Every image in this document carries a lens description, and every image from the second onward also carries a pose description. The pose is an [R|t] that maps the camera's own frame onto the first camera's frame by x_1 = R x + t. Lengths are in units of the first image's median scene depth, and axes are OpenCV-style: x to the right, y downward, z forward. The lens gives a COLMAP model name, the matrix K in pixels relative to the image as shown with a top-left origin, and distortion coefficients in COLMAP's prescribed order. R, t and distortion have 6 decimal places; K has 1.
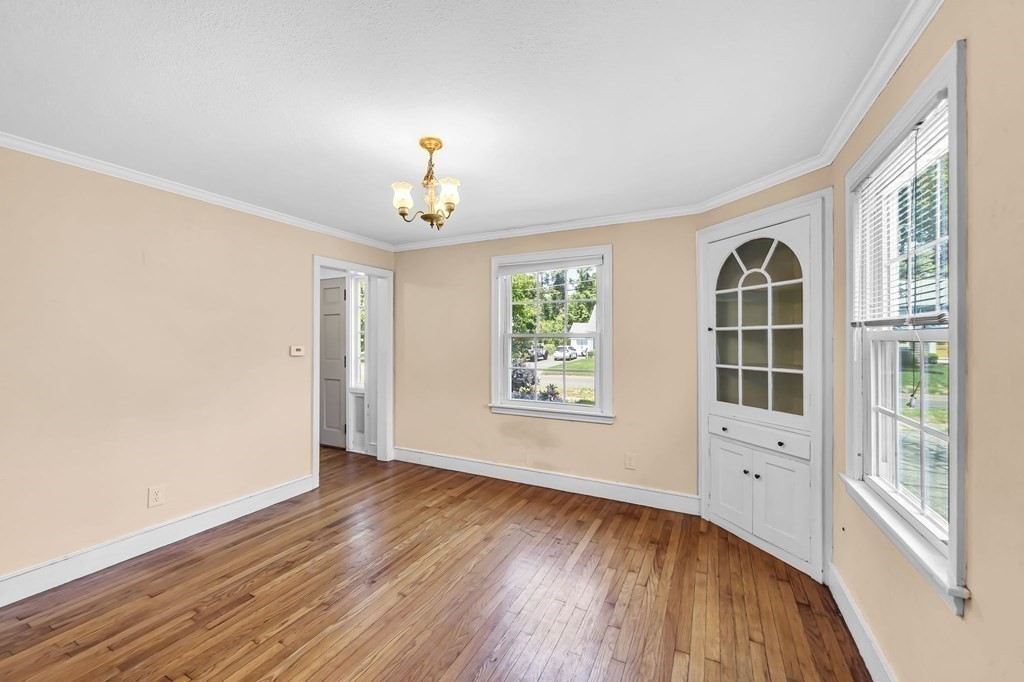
lens RADIAL K [[395.0, 0, 512.0], [0, 395.0, 341.0], [0, 0, 1]] dist [-0.001262, -0.000383]
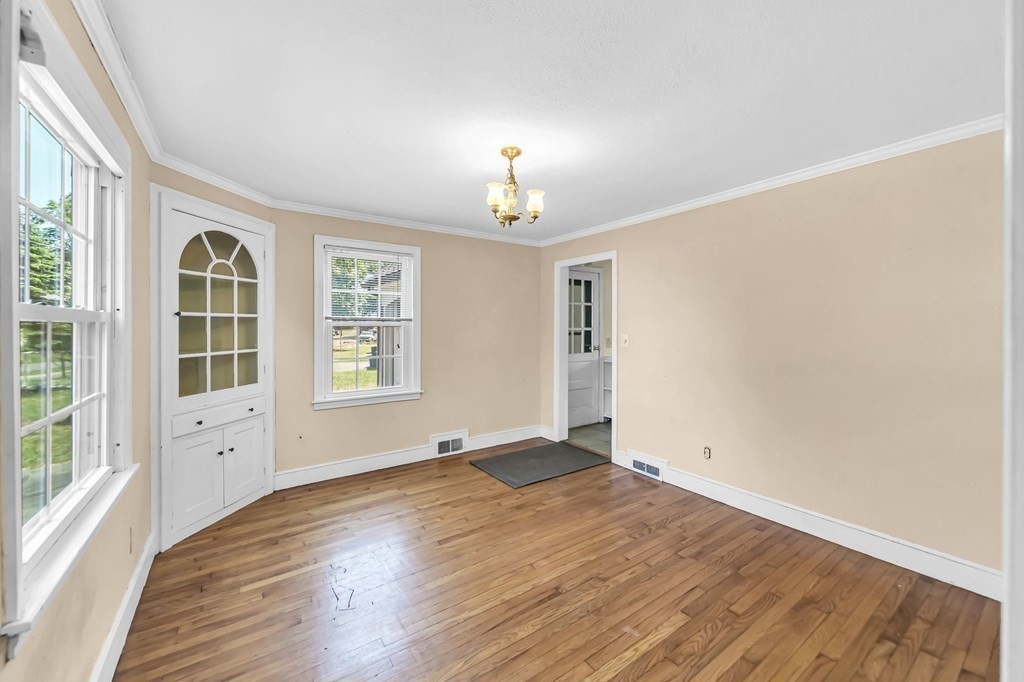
lens RADIAL K [[395.0, 0, 512.0], [0, 395.0, 341.0], [0, 0, 1]] dist [-0.001262, -0.000383]
pose [[-0.878772, -0.019005, 0.476863, -0.612498], [0.003161, 0.998953, 0.045638, -0.009649], [-0.477231, 0.041613, -0.877792, 1.635962]]
